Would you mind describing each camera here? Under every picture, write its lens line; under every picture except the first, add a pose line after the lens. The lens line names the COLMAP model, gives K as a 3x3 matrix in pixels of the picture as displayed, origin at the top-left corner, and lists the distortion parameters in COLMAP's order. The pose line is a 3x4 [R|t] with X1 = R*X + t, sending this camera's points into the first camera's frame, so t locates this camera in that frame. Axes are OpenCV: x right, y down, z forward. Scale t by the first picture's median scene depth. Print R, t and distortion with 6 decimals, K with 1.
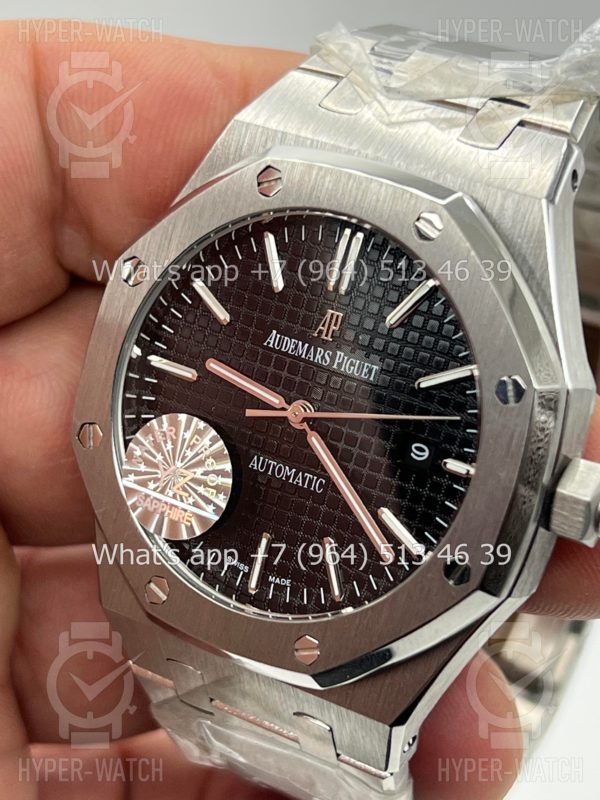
lens RADIAL K [[1855.0, 0, 296.6], [0, 1855.0, 399.6], [0, 0, 1]] dist [0.143334, 0.000000]
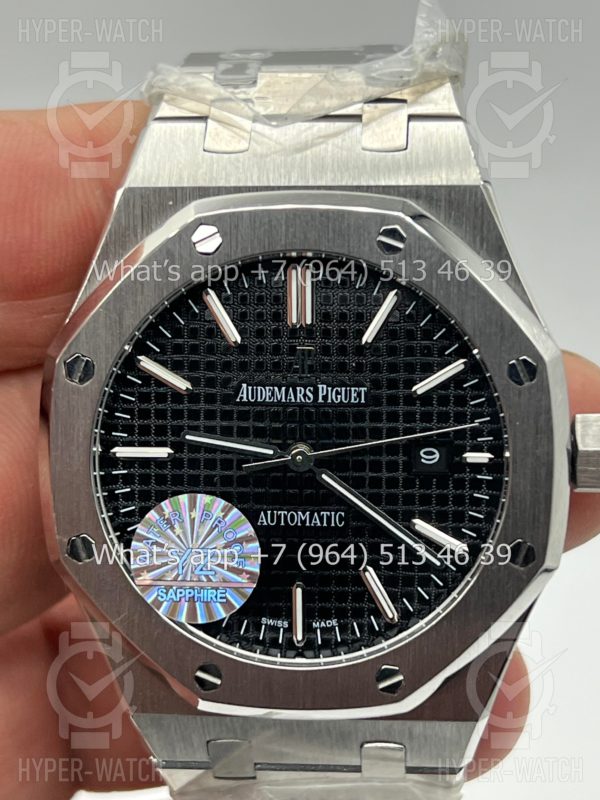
lens RADIAL K [[1855.0, 0, 302.0], [0, 1855.0, 407.9], [0, 0, 1]] dist [0.143334, 0.000000]
pose [[0.885158, -0.298737, 0.356723, -0.338283], [0.287638, 0.953947, 0.085147, -0.099846], [-0.365731, 0.027239, 0.930322, 0.079288]]
